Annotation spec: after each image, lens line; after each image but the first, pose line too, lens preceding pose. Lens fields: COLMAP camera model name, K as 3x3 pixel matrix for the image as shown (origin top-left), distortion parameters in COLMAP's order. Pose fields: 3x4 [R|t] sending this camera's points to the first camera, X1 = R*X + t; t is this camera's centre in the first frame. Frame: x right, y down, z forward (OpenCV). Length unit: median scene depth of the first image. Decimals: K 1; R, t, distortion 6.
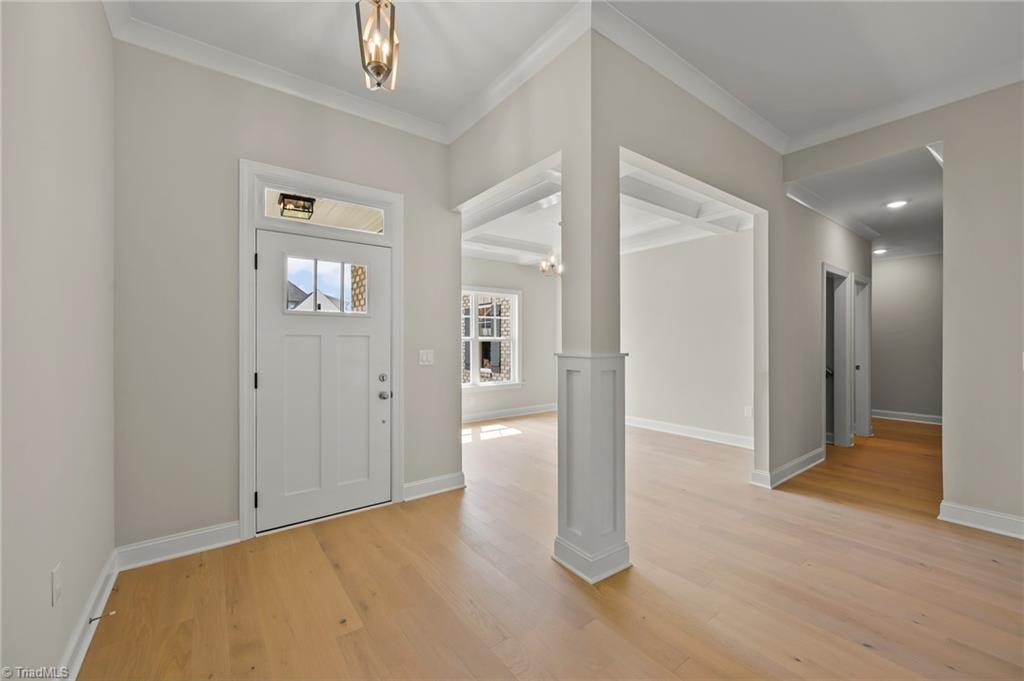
lens RADIAL K [[406.7, 0, 512.9], [0, 406.7, 343.5], [0, 0, 1]] dist [-0.000860, -0.000335]
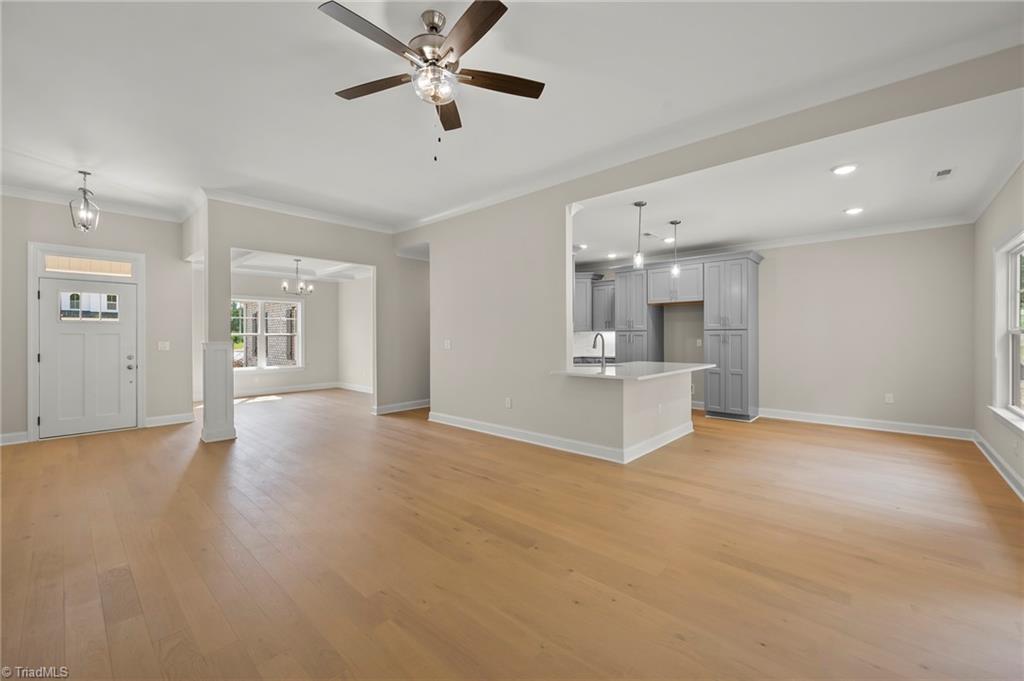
lens RADIAL K [[425.9, 0, 513.3], [0, 425.9, 336.5], [0, 0, 1]] dist [0.001386, 0.000273]
pose [[0.981221, -0.001341, 0.192883, 0.942157], [0.001514, 0.999999, -0.000747, -0.003031], [-0.192882, 0.001025, 0.981221, -1.124224]]
